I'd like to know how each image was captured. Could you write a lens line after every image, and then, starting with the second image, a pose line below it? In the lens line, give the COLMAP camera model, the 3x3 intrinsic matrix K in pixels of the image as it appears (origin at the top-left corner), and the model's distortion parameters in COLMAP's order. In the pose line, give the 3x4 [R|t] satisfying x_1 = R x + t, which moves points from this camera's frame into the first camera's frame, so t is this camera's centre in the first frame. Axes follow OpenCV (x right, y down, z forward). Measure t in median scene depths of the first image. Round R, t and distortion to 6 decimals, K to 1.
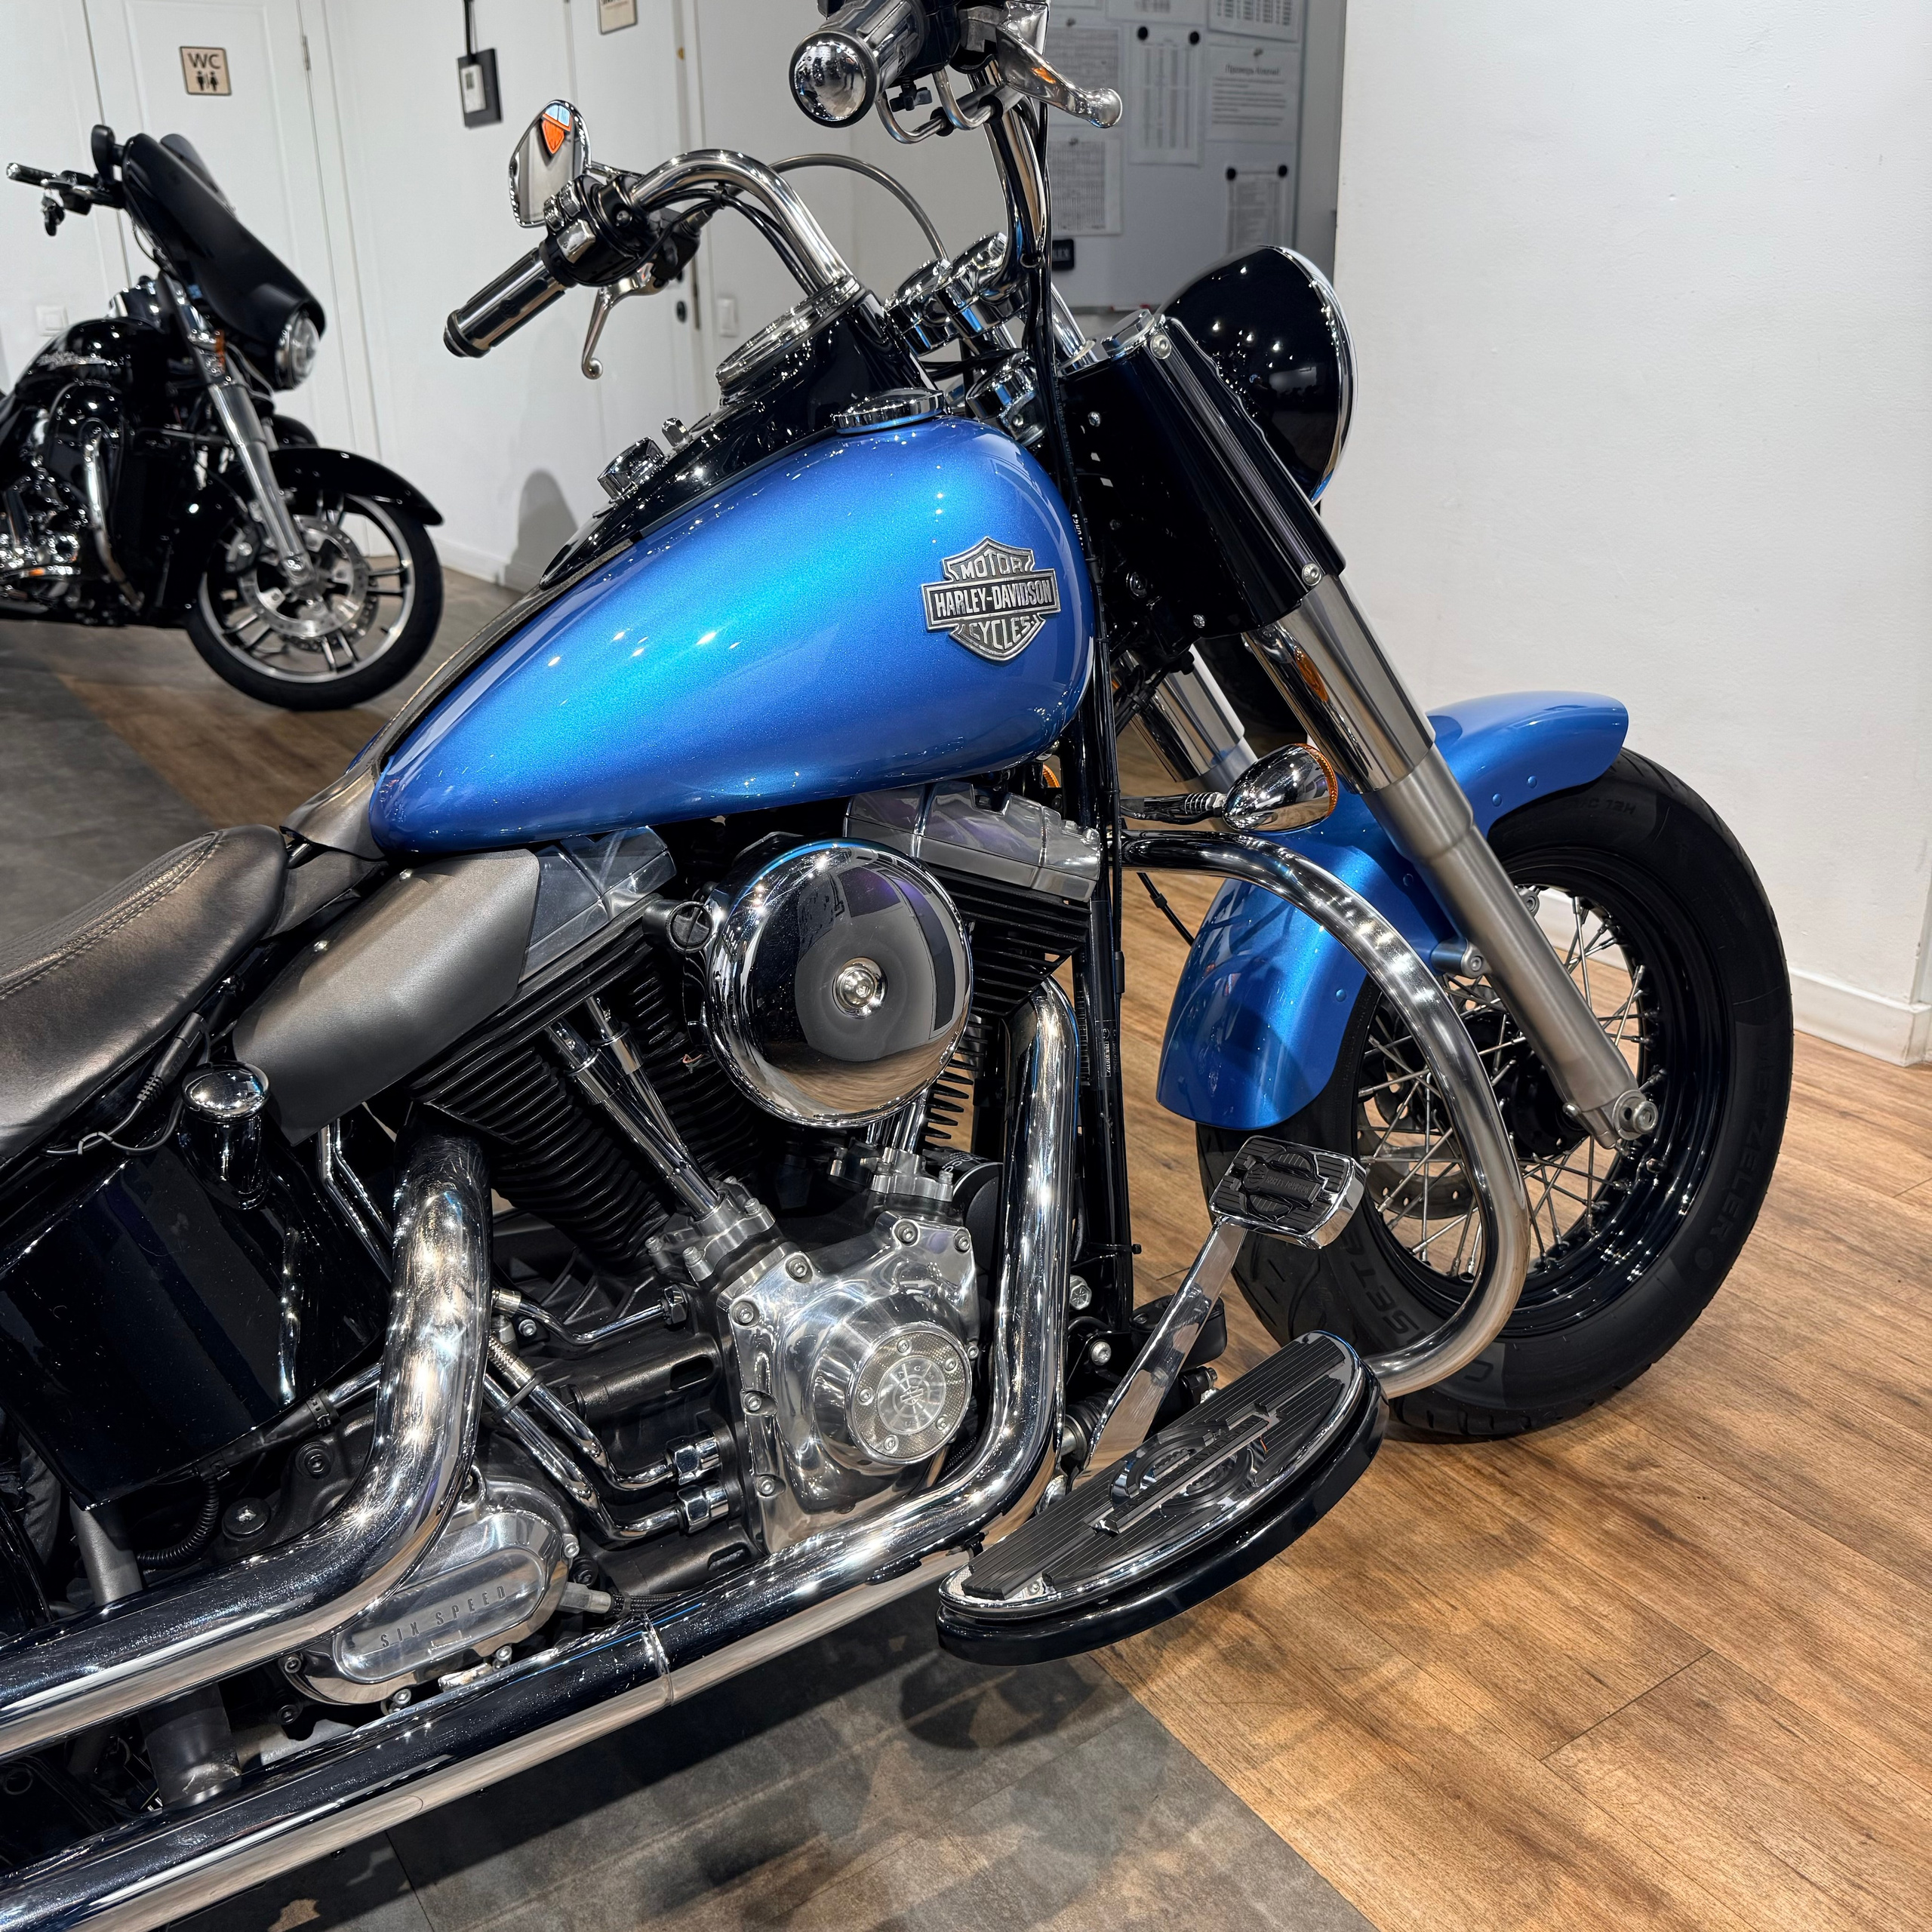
lens RADIAL K [[1827.2, 0, 957.5], [0, 1827.2, 955.2], [0, 0, 1]] dist [0.007527, -0.012442]
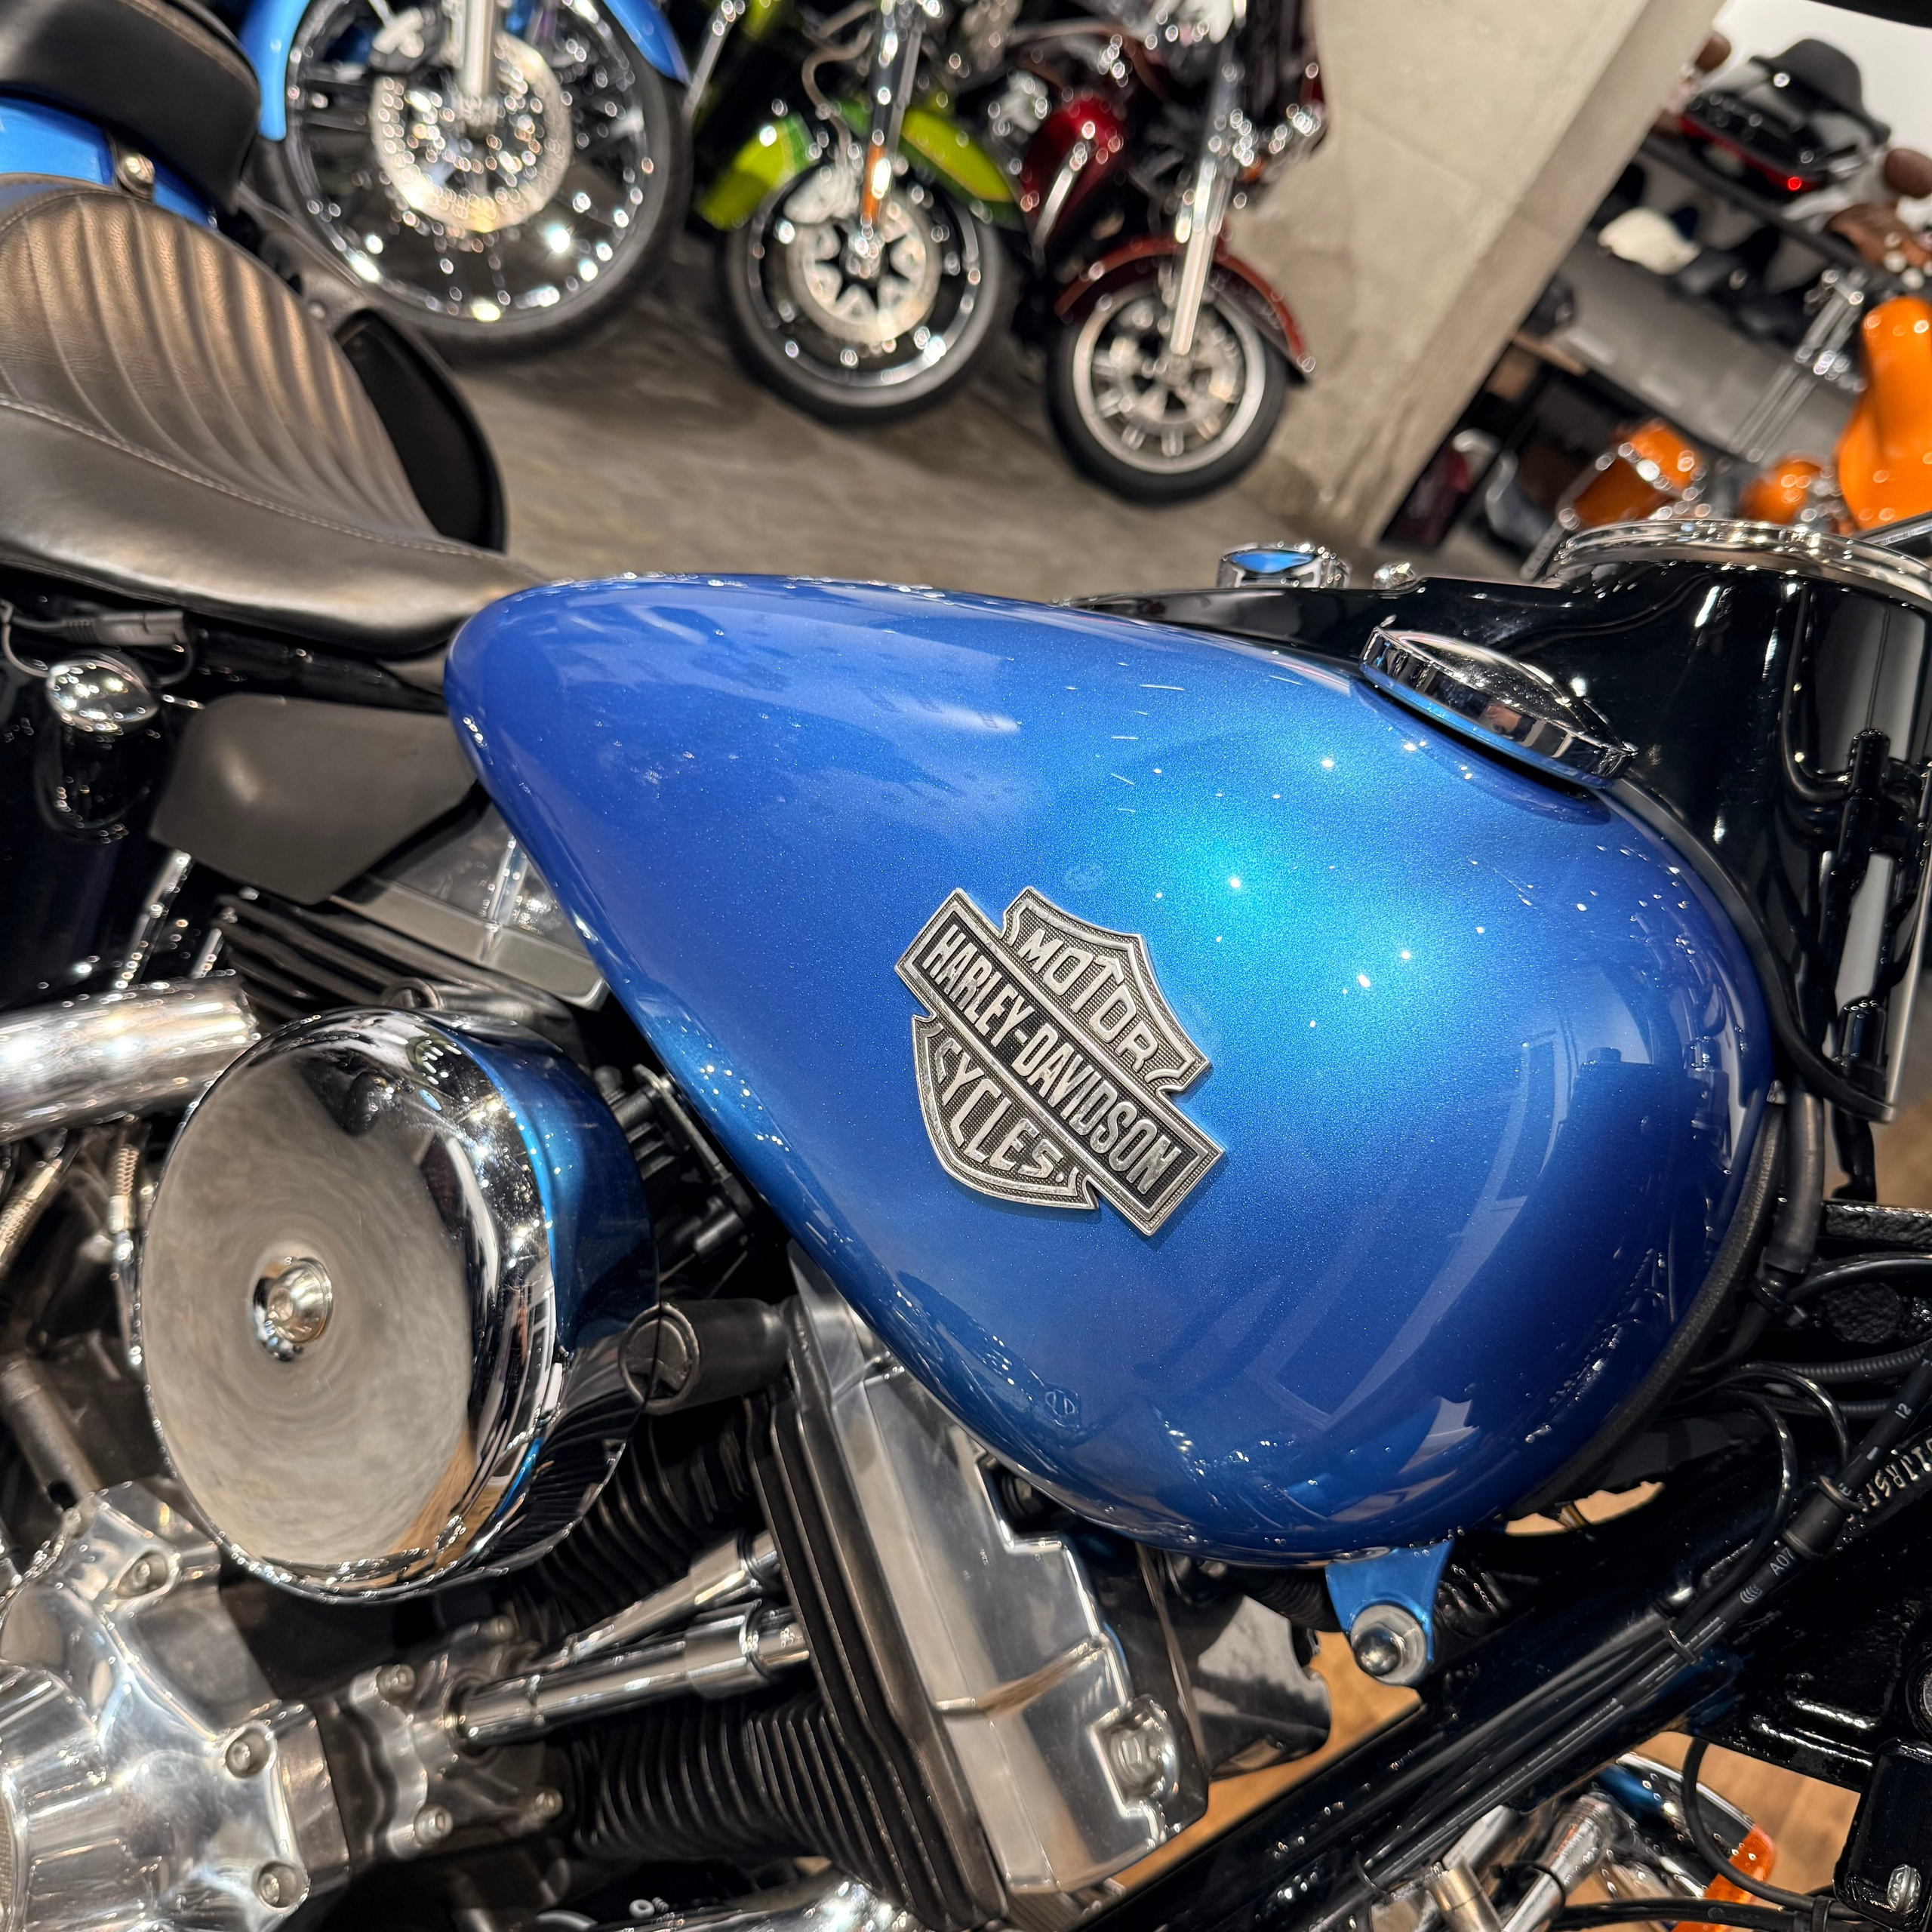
lens RADIAL K [[1838.8, 0, 958.1], [0, 1838.8, 970.1], [0, 0, 1]] dist [0.019354, -0.064754]
pose [[0.202248, 0.602275, -0.772244, 0.230090], [-0.744129, 0.607153, 0.278635, -0.226642], [0.636685, 0.518295, 0.570966, 0.572971]]
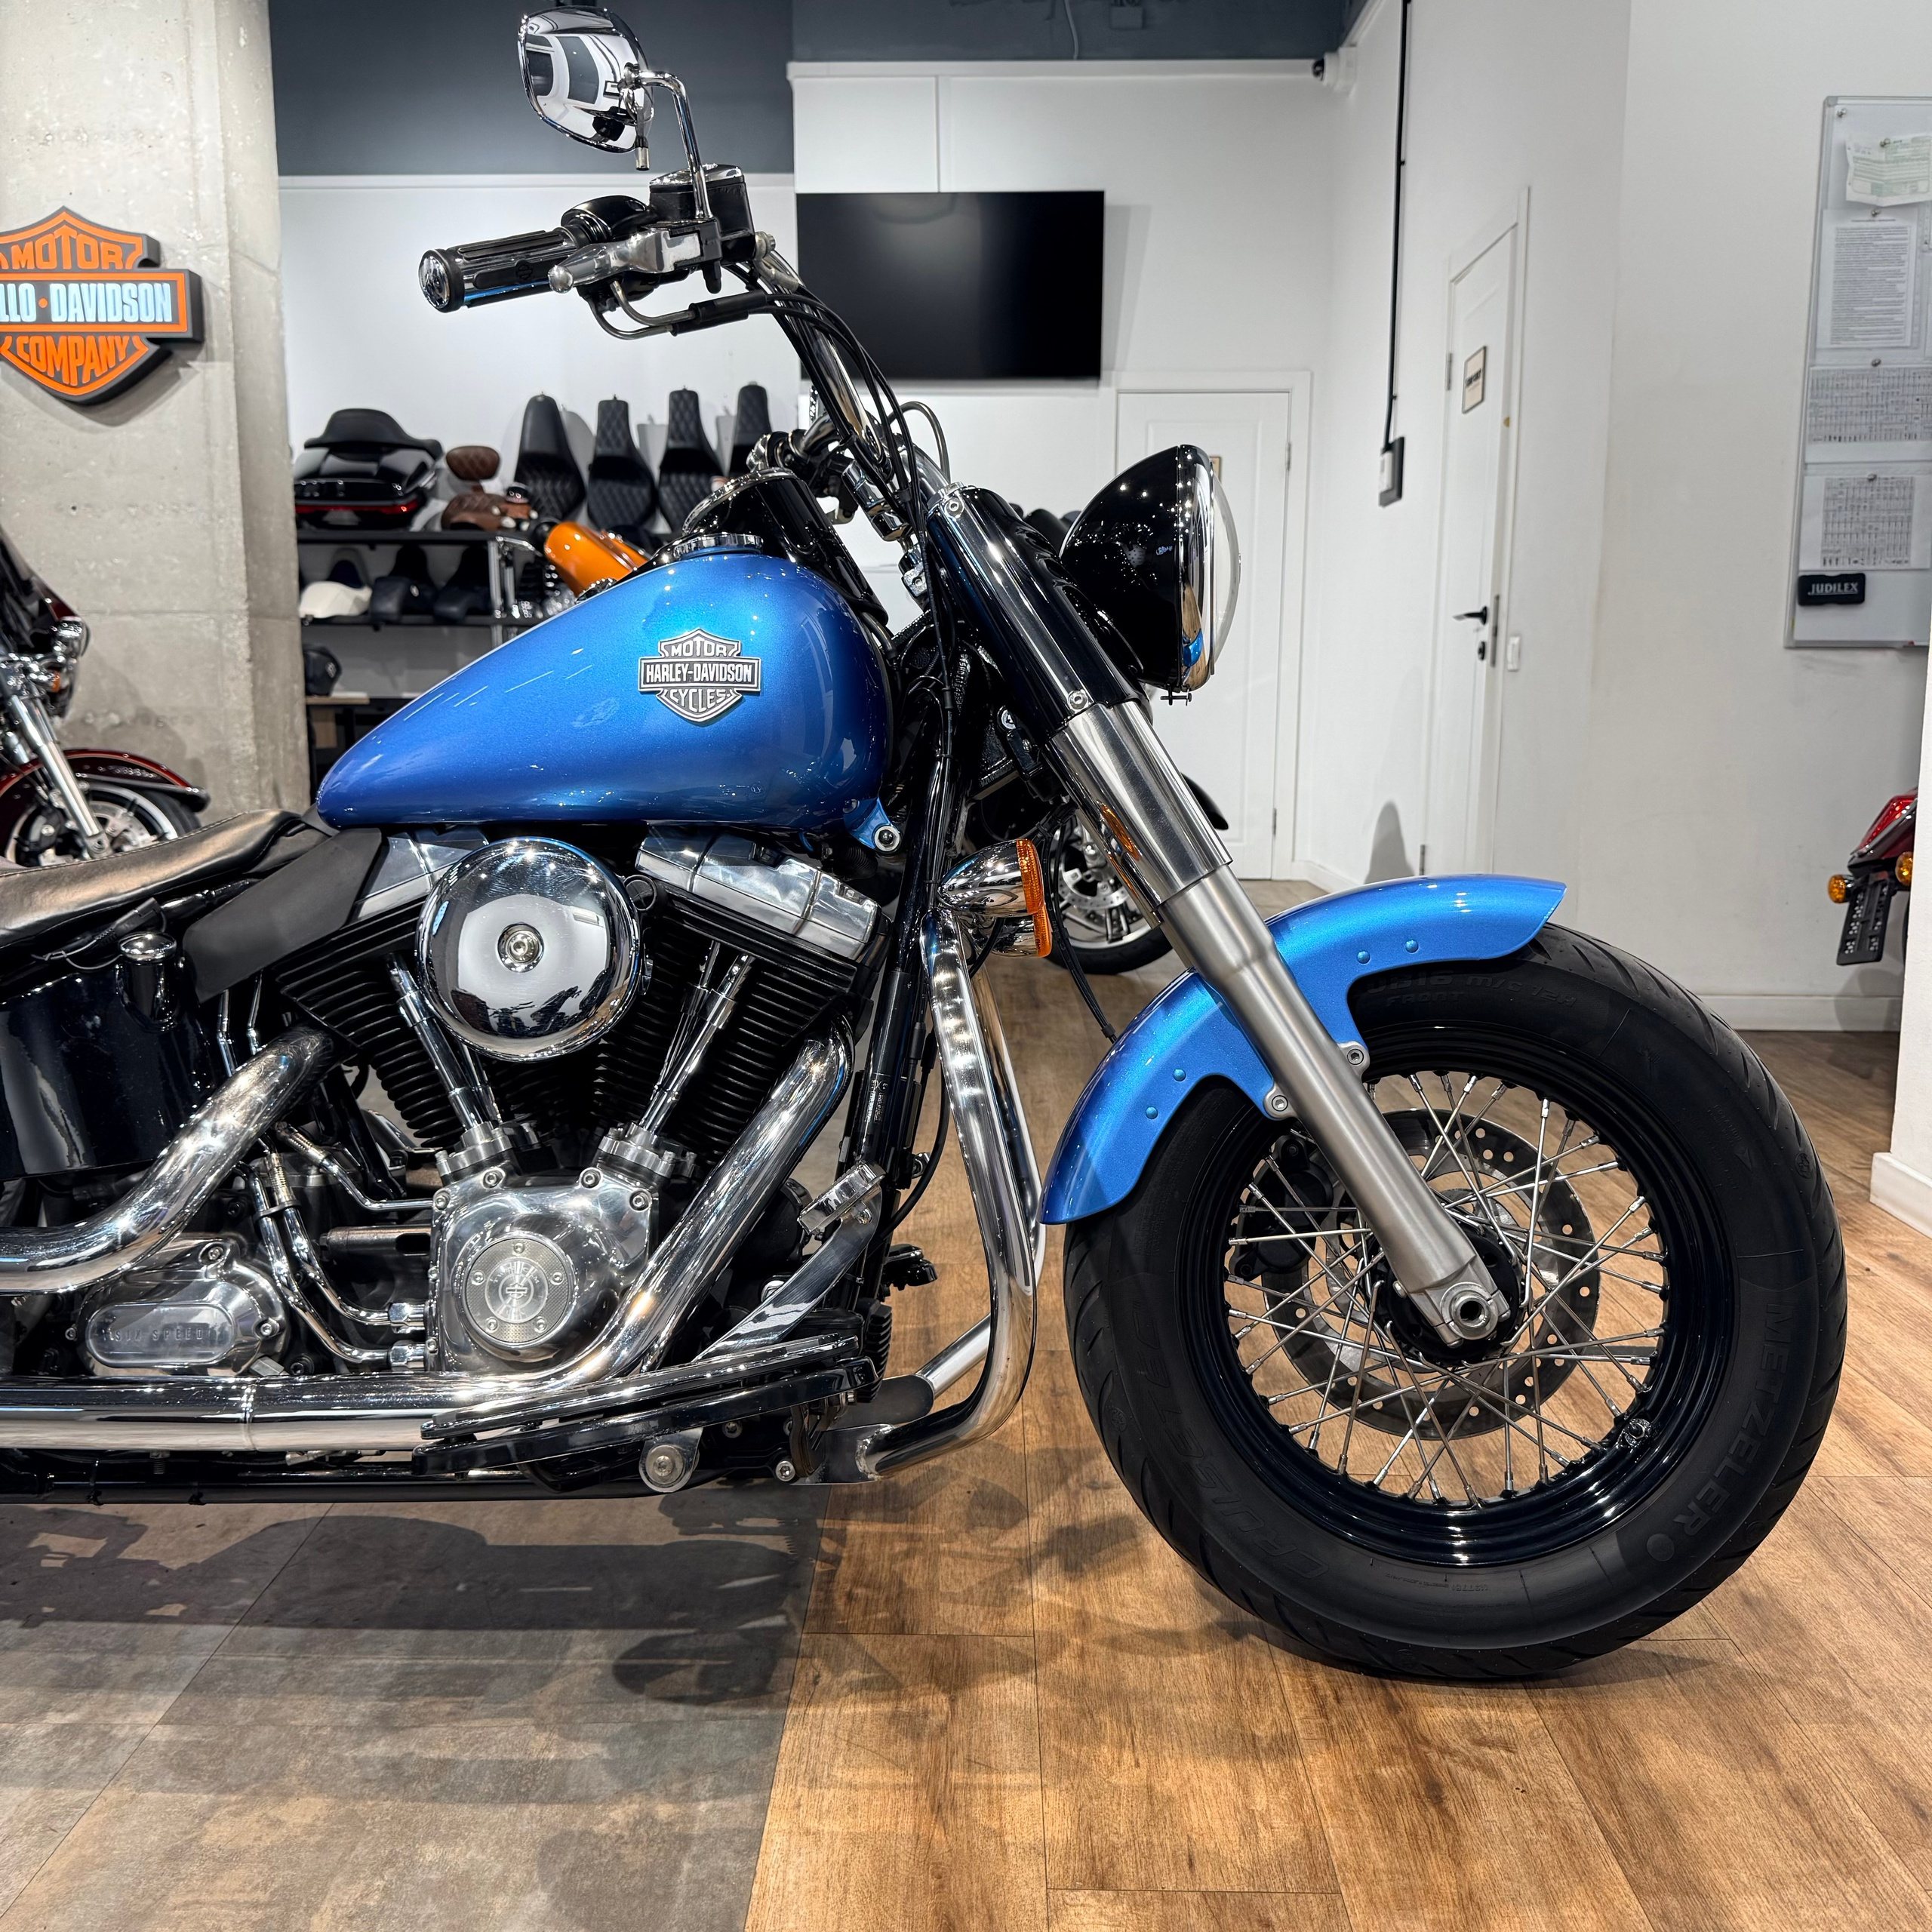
lens RADIAL K [[1806.5, 0, 960.7], [0, 1806.5, 960.6], [0, 0, 1]] dist [0.041835, -0.070053]
pose [[0.823783, 0.100933, -0.557848, 0.677380], [-0.212239, 0.967369, -0.138388, 0.101922], [0.525677, 0.232399, 0.818324, 0.081587]]
